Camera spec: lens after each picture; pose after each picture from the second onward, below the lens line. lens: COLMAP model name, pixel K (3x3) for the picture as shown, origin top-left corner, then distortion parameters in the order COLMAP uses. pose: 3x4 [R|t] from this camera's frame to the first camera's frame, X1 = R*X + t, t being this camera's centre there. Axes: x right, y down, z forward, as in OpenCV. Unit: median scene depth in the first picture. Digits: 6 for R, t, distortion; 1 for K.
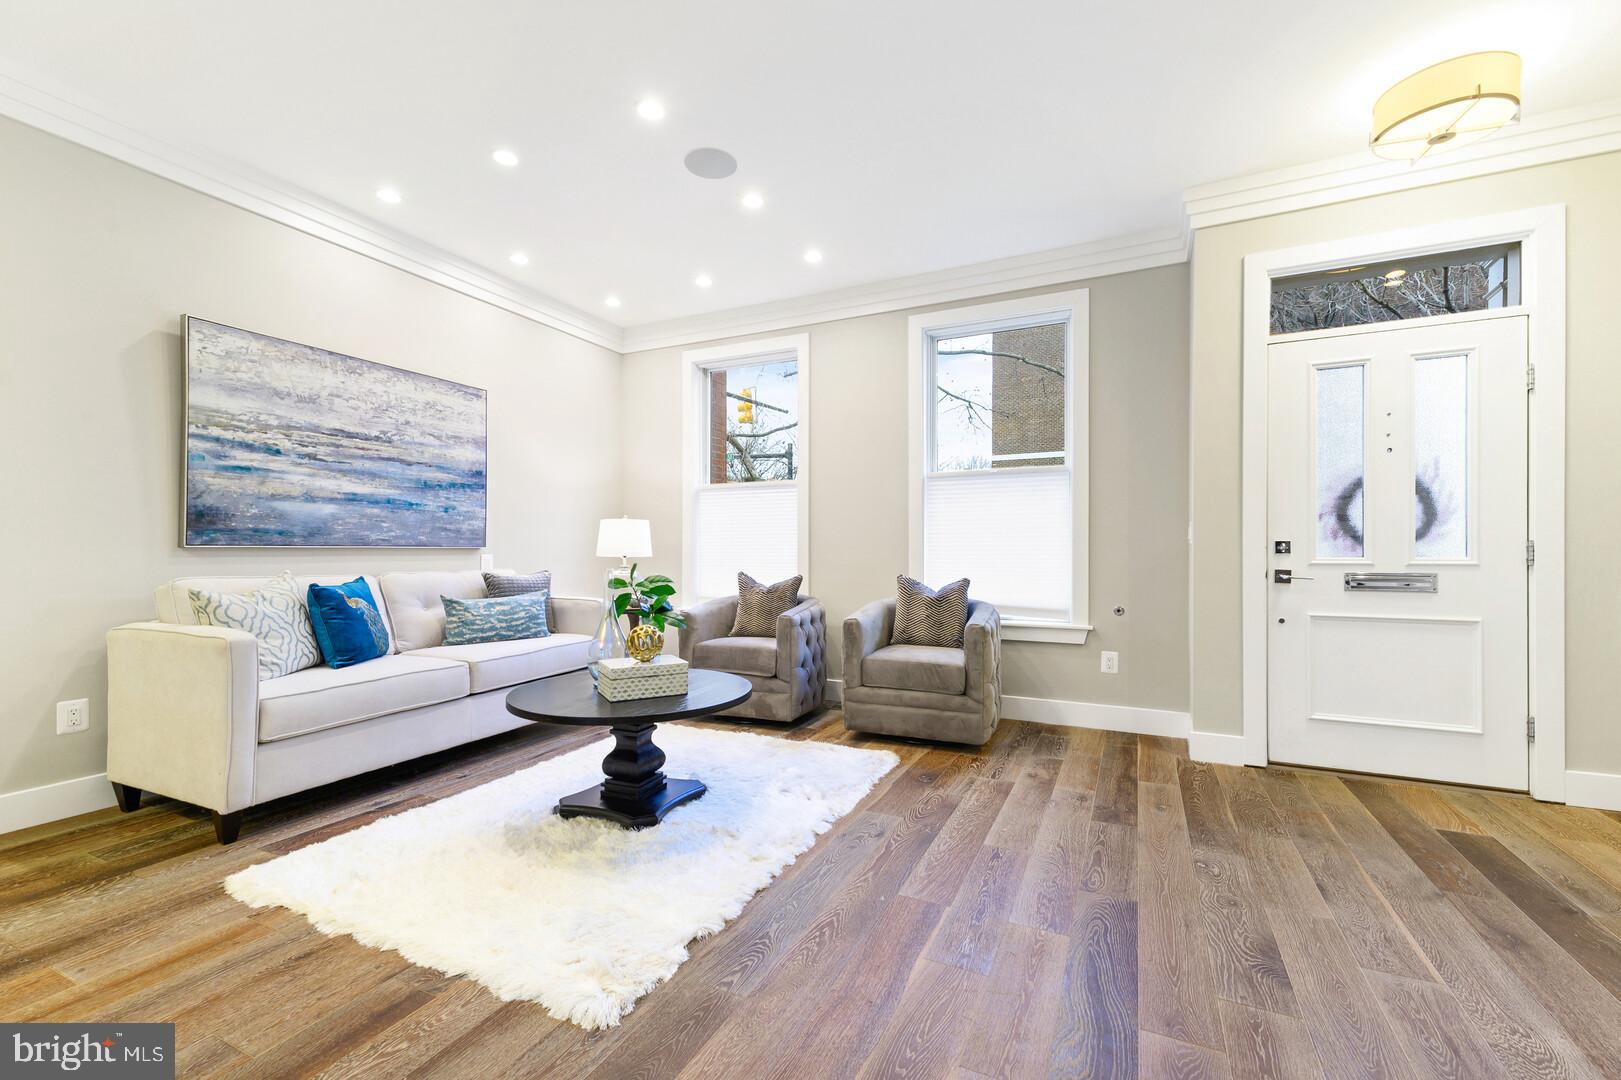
lens RADIAL K [[681.9, 0, 804.4], [0, 681.9, 547.5], [0, 0, 1]] dist [0.014577, -0.001757]
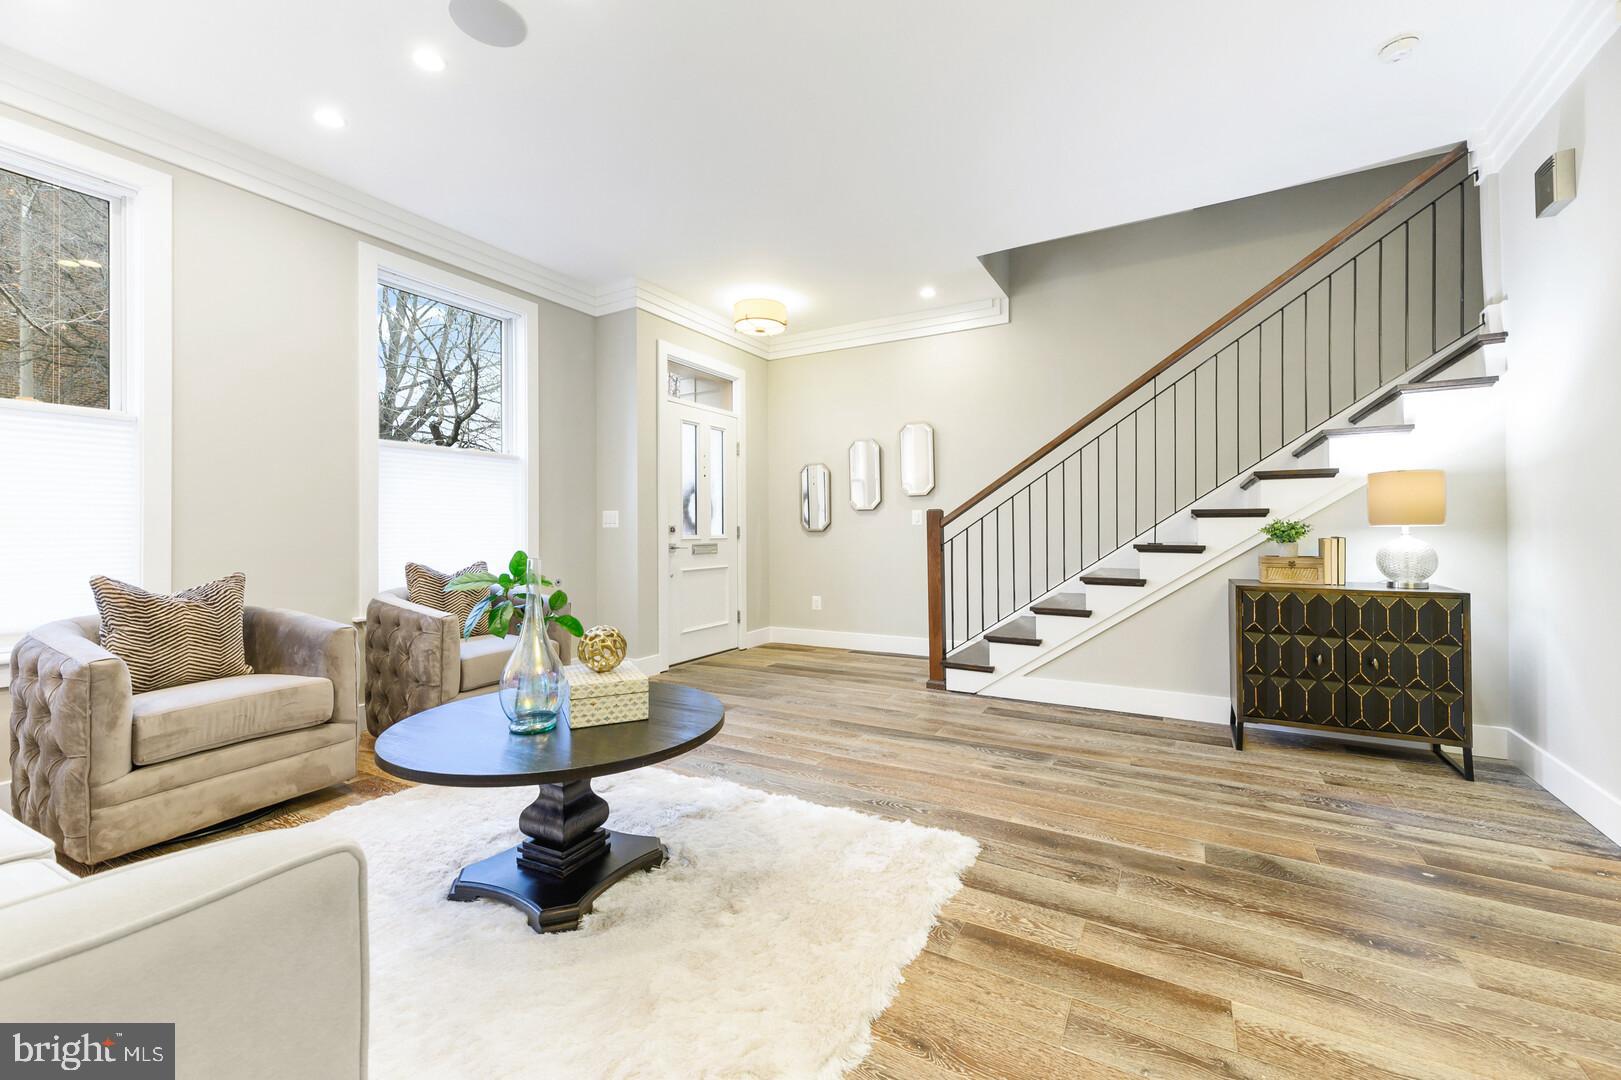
lens RADIAL K [[649.5, 0, 818.0], [0, 649.5, 524.4], [0, 0, 1]] dist [0.019161, -0.001088]
pose [[0.061460, 0.008546, 0.998073, -0.782559], [0.002217, 0.999960, -0.008698, 0.001593], [-0.998107, 0.002747, 0.061439, 0.562006]]
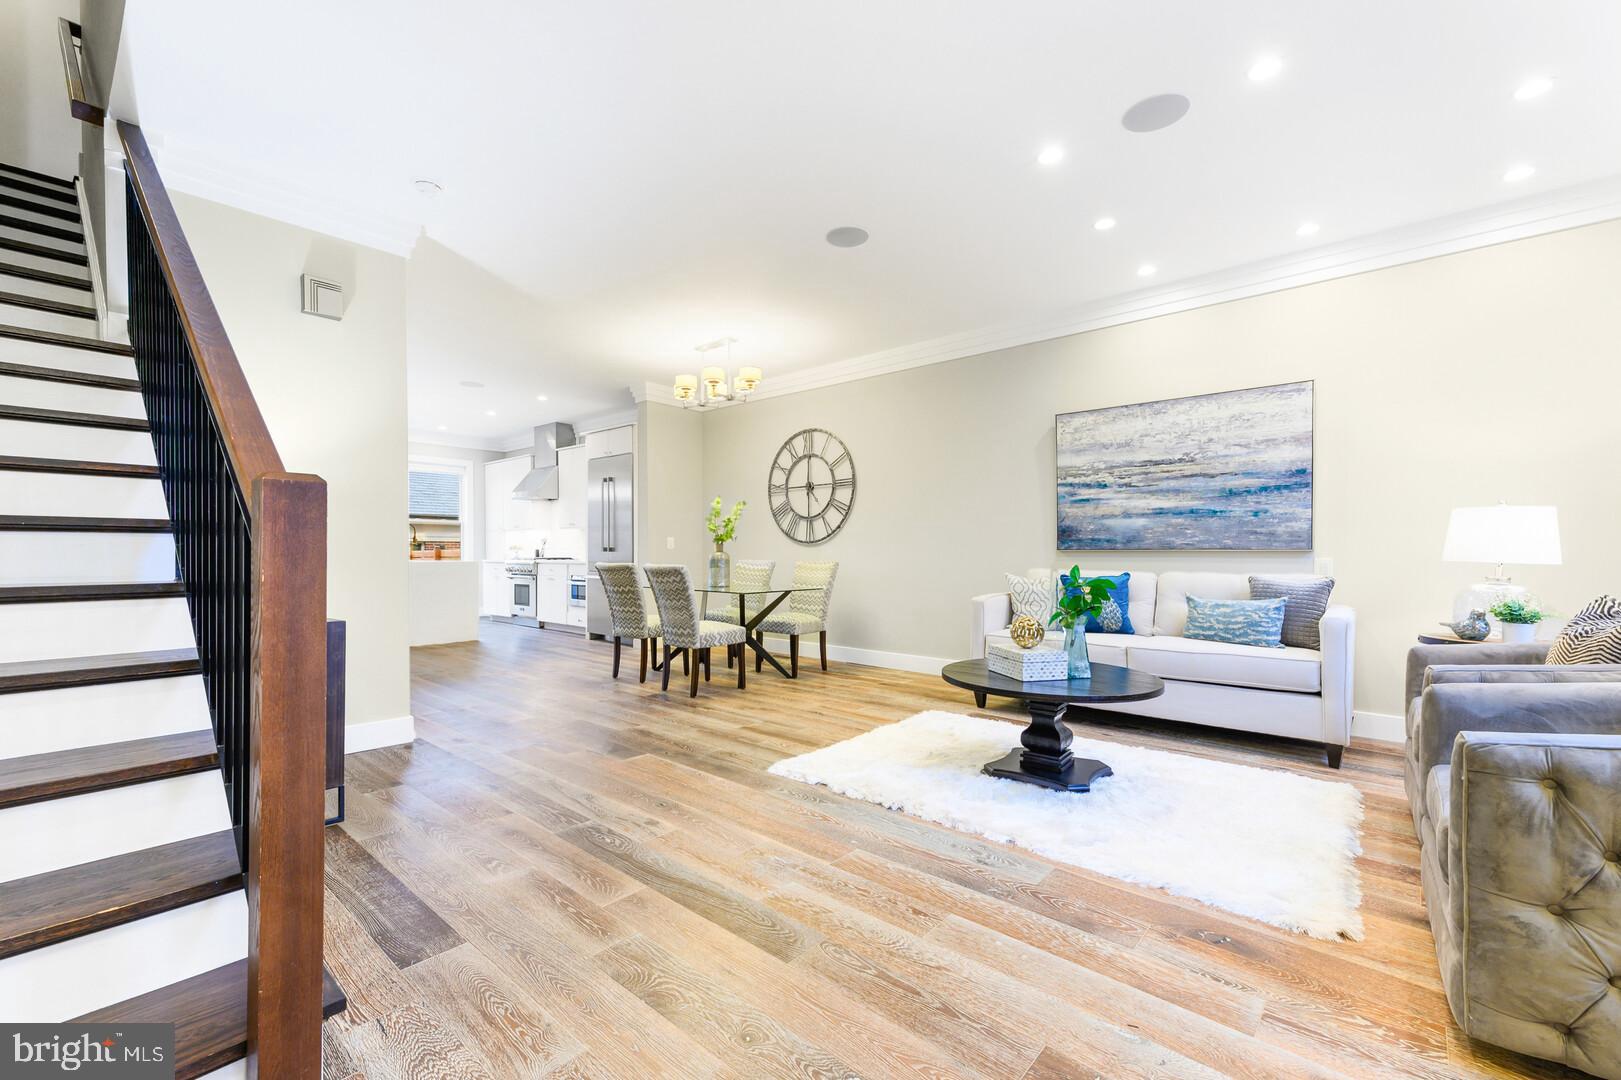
lens RADIAL K [[681.9, 0, 809.6], [0, 681.9, 555.2], [0, 0, 1]] dist [0.014577, -0.001757]
pose [[-0.270015, 0.003940, -0.962848, 0.789220], [0.002145, 0.999992, 0.003490, 0.002773], [0.962854, -0.001123, -0.270021, 0.765199]]
